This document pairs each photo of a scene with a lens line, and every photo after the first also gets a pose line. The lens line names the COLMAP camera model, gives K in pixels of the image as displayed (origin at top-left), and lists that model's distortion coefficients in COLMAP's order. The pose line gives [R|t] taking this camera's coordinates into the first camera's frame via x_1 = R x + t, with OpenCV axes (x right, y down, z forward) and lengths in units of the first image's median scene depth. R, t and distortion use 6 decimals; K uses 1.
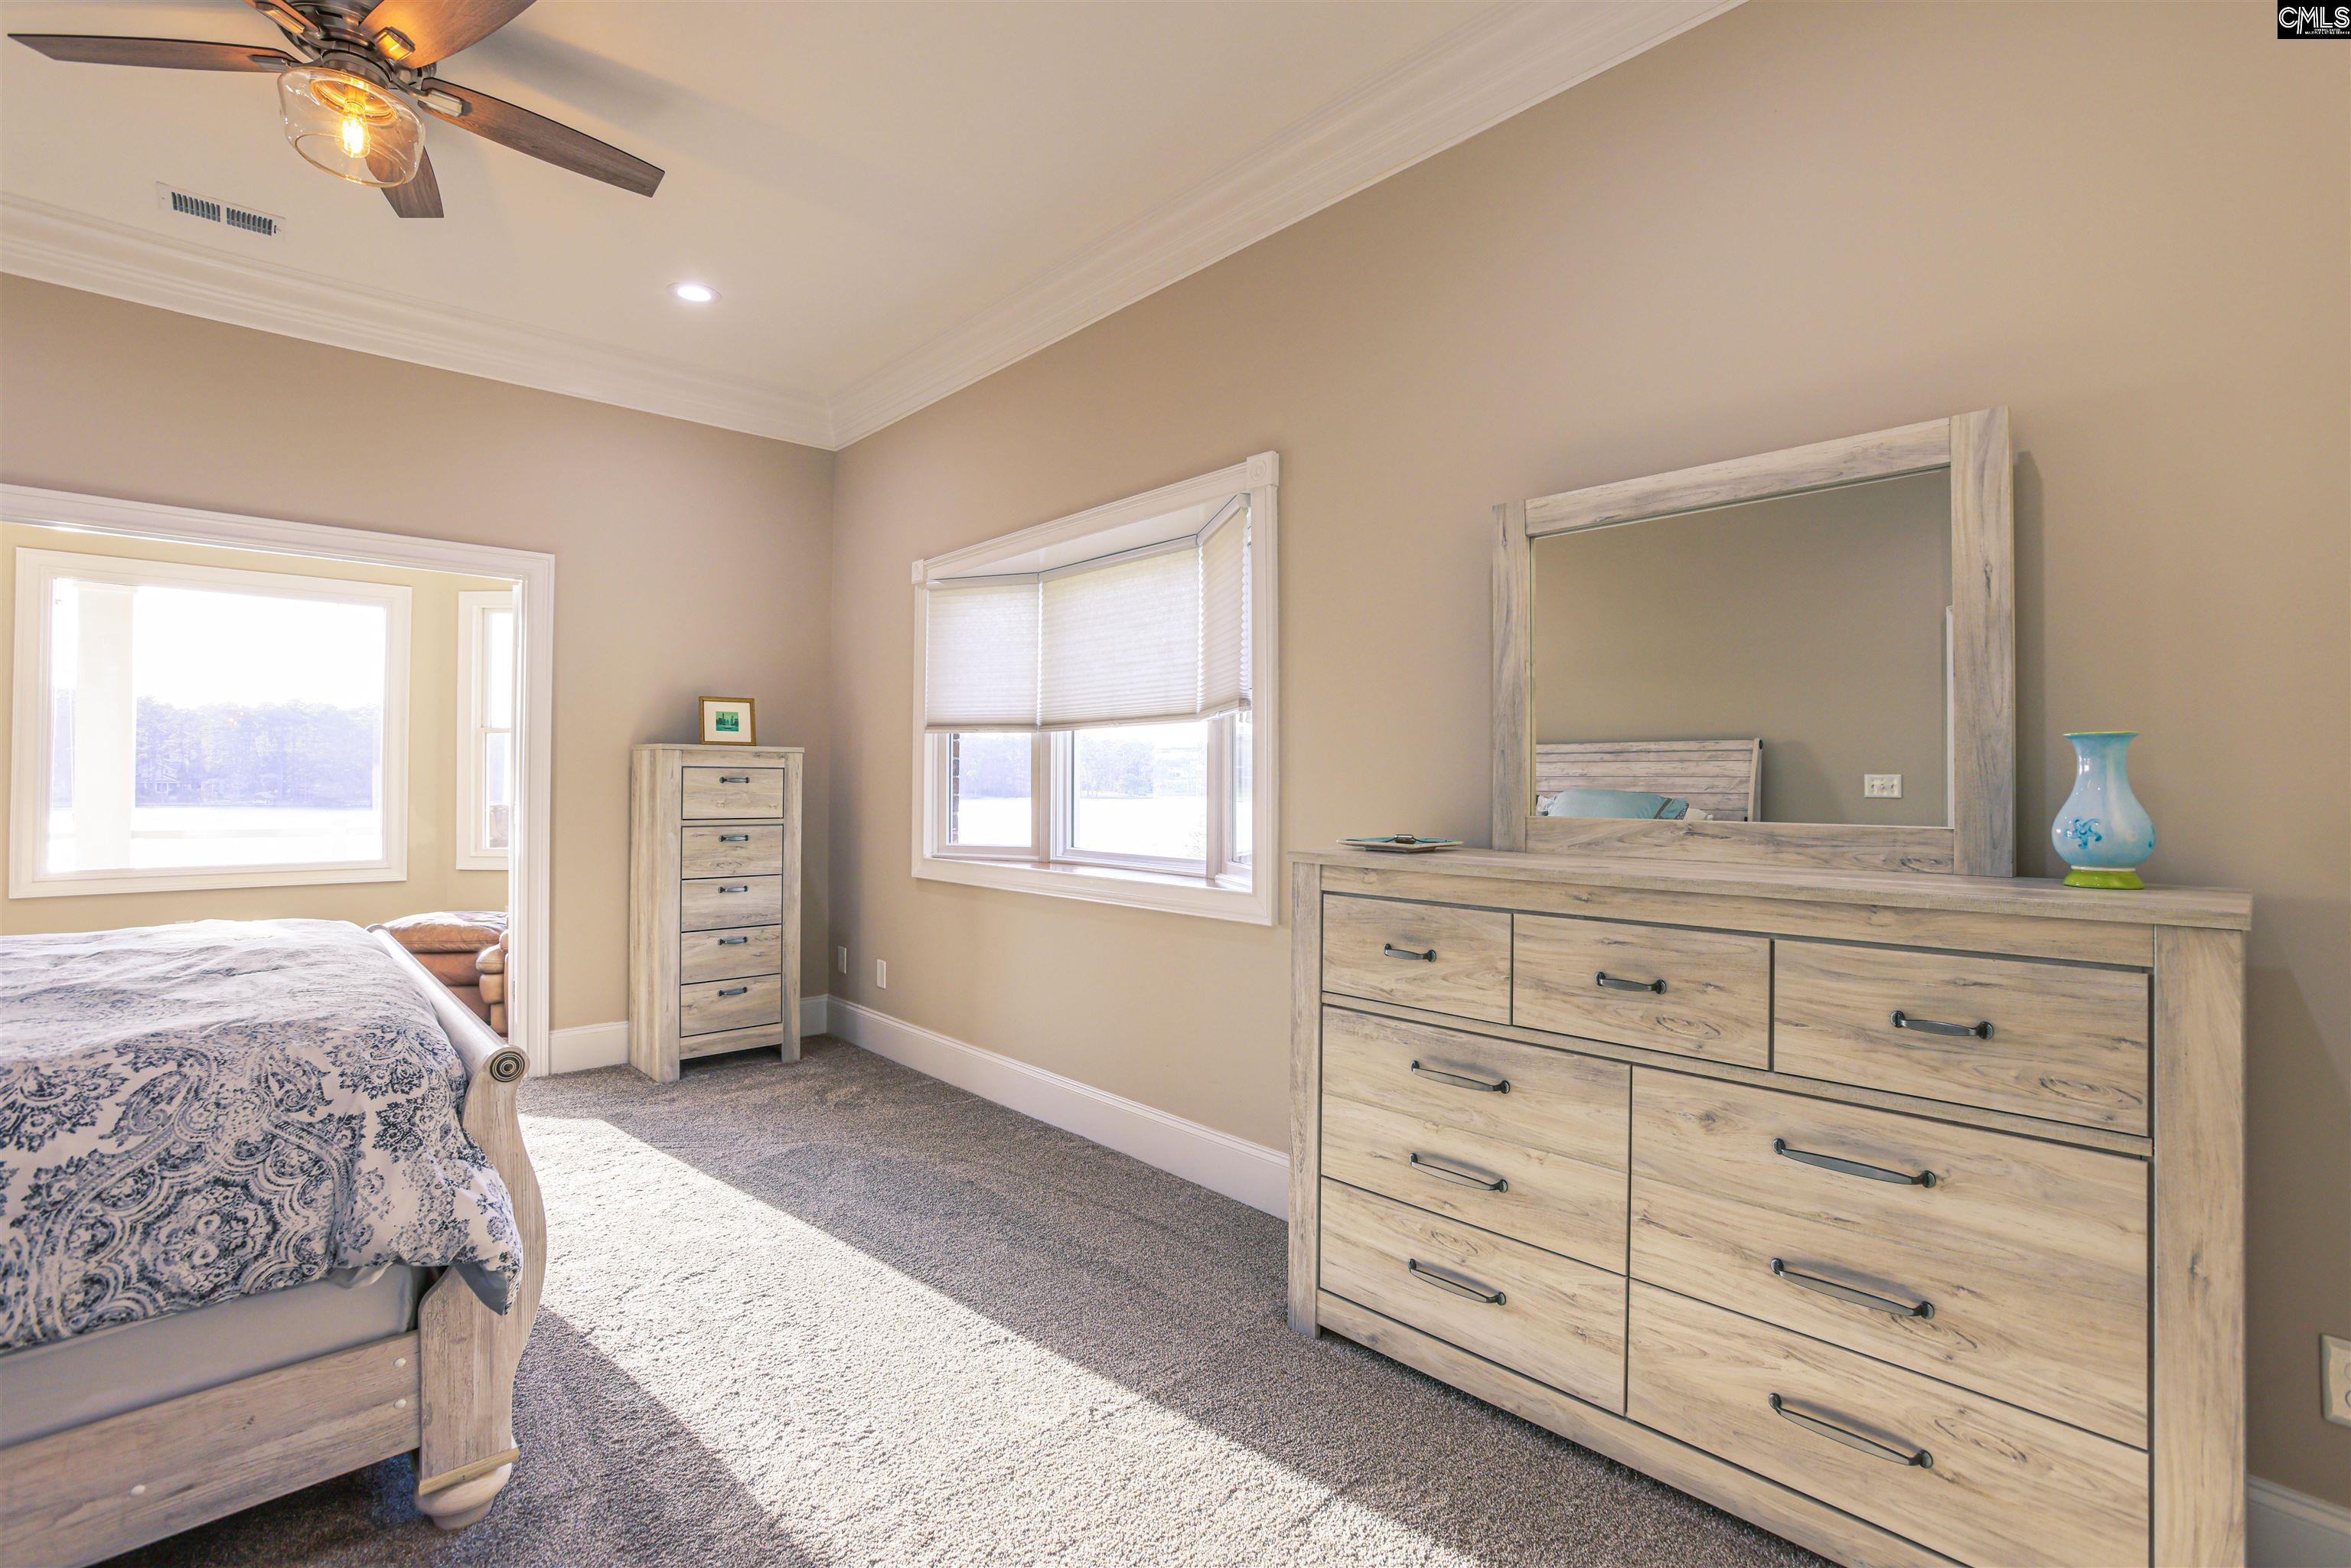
lens RADIAL K [[1063.6, 0, 1181.1], [0, 1063.6, 774.3], [0, 0, 1]] dist [-0.032082, 0.005973]
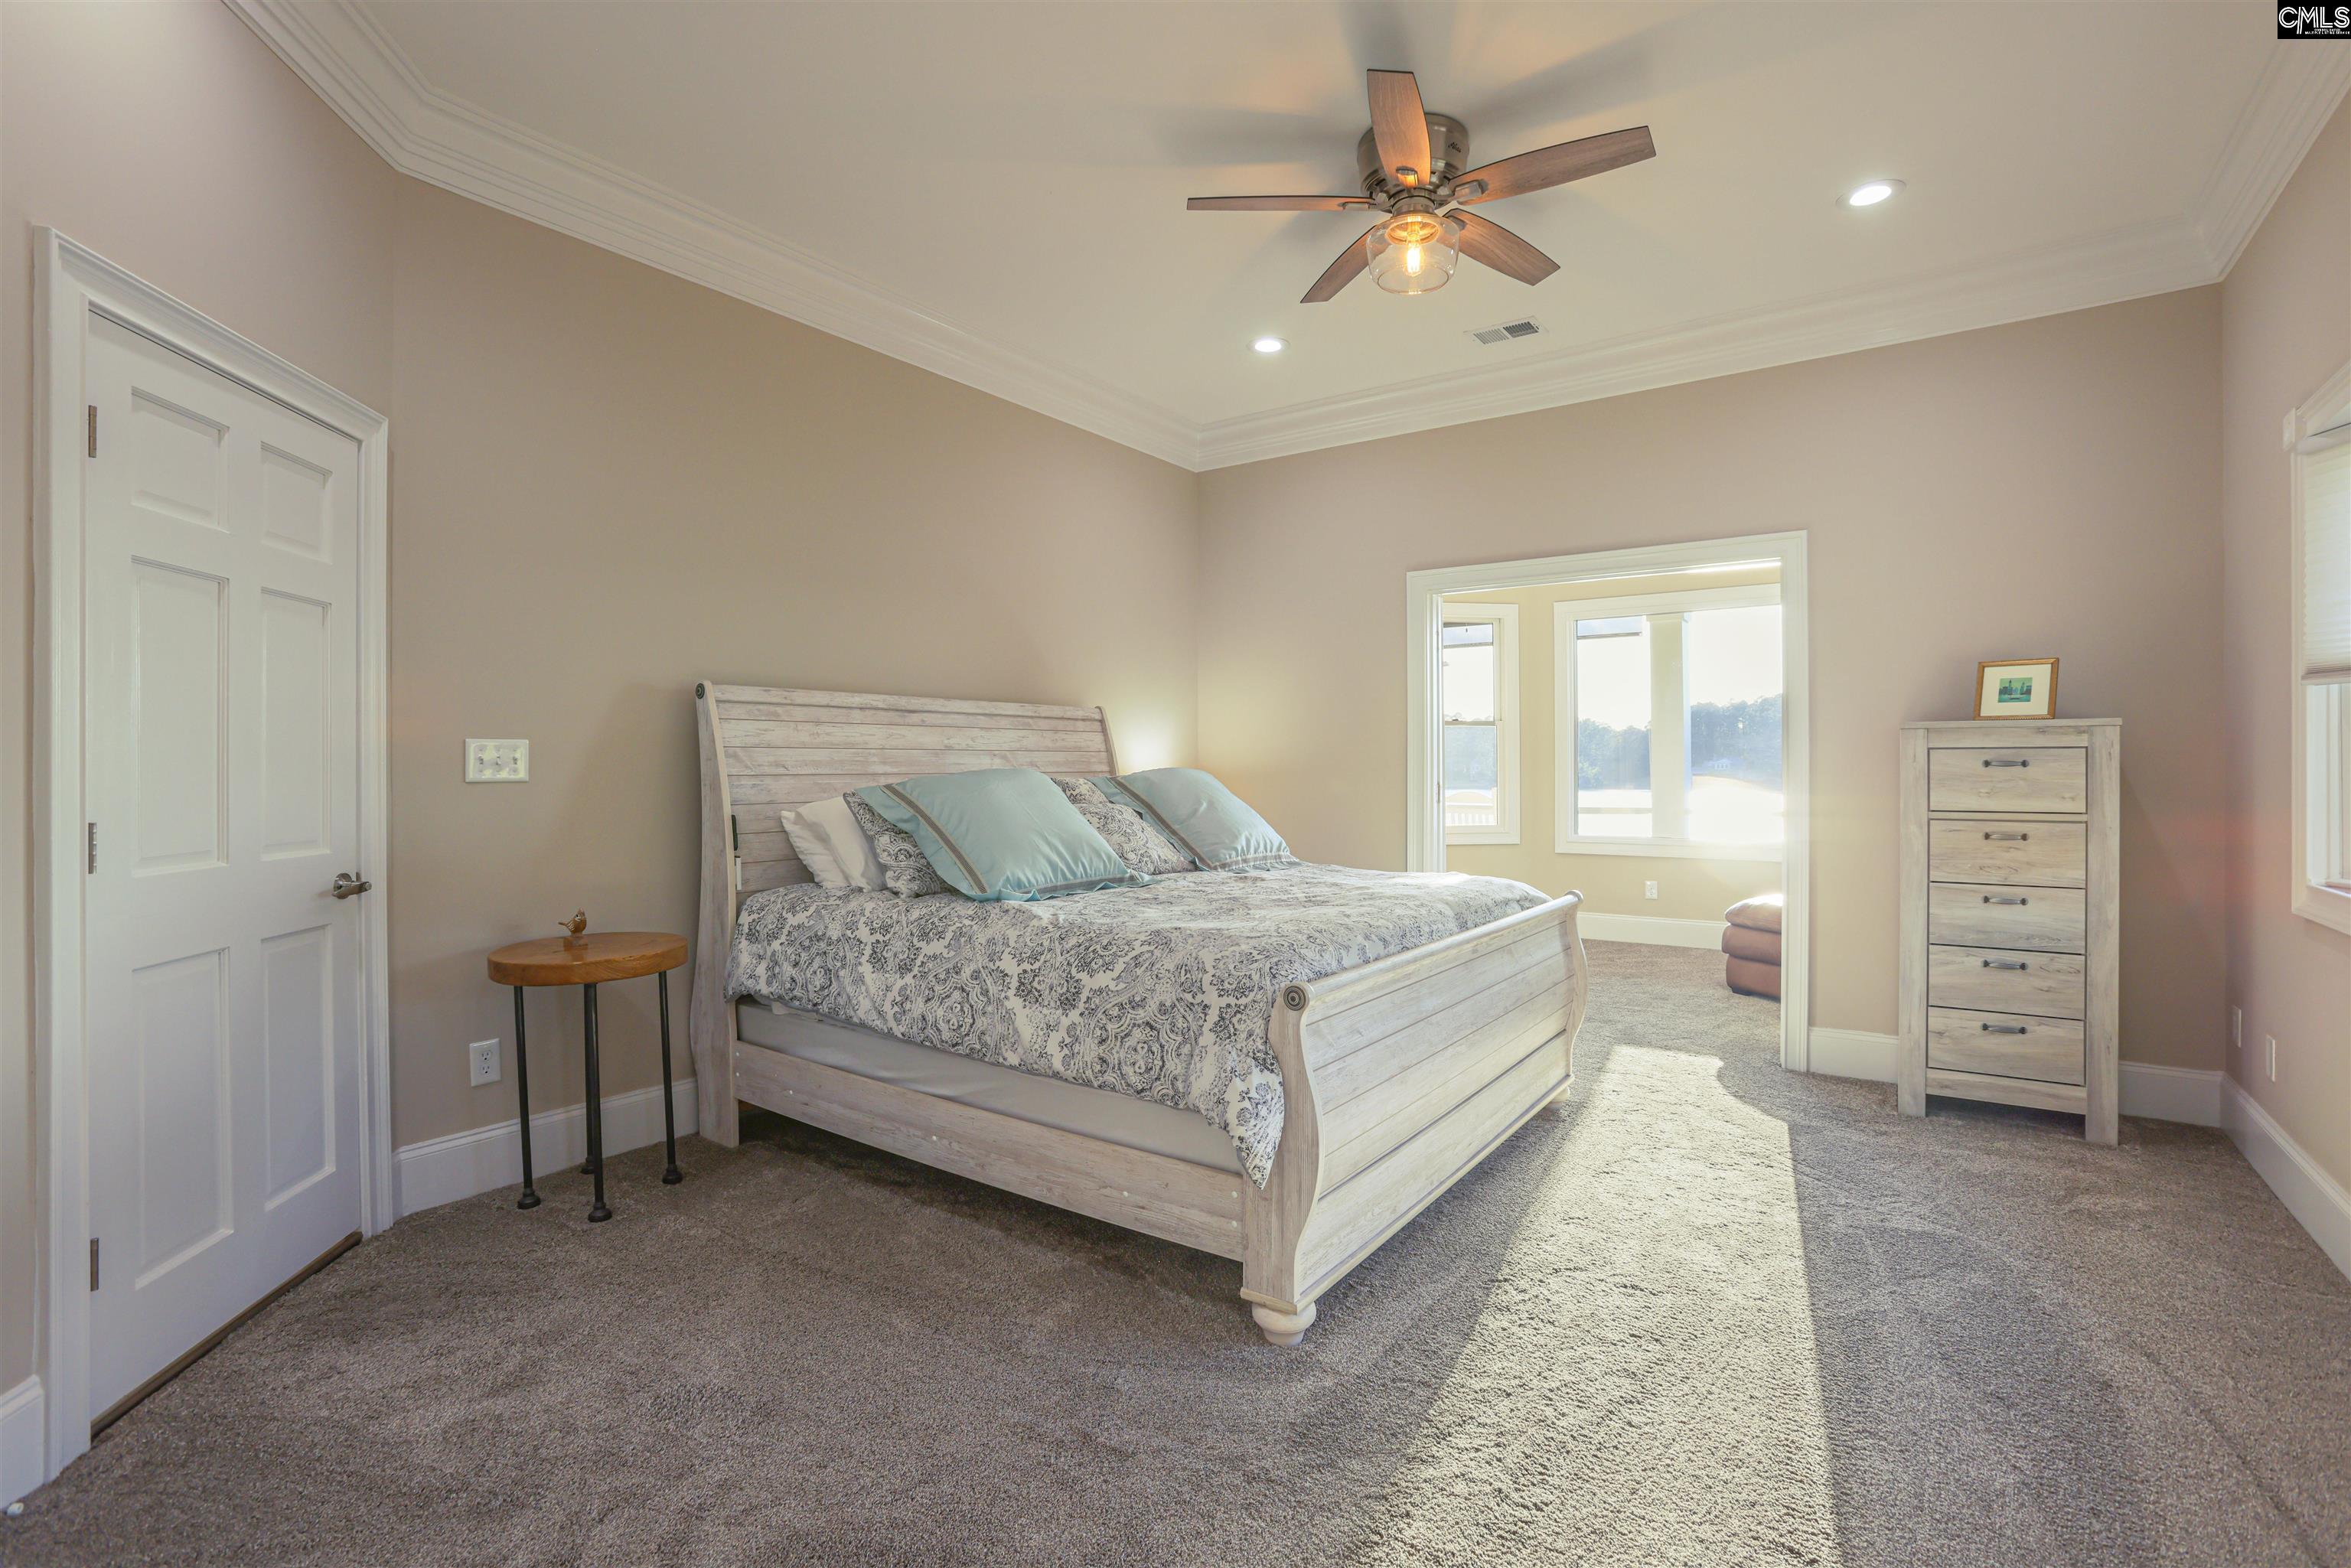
lens RADIAL K [[1063.6, 0, 1179.7], [0, 1063.6, 777.0], [0, 0, 1]] dist [-0.032082, 0.005973]
pose [[0.214133, 0.004254, -0.976795, 0.219490], [0.012479, 0.999897, 0.007090, 0.002254], [0.976725, -0.013707, 0.214058, 0.235989]]
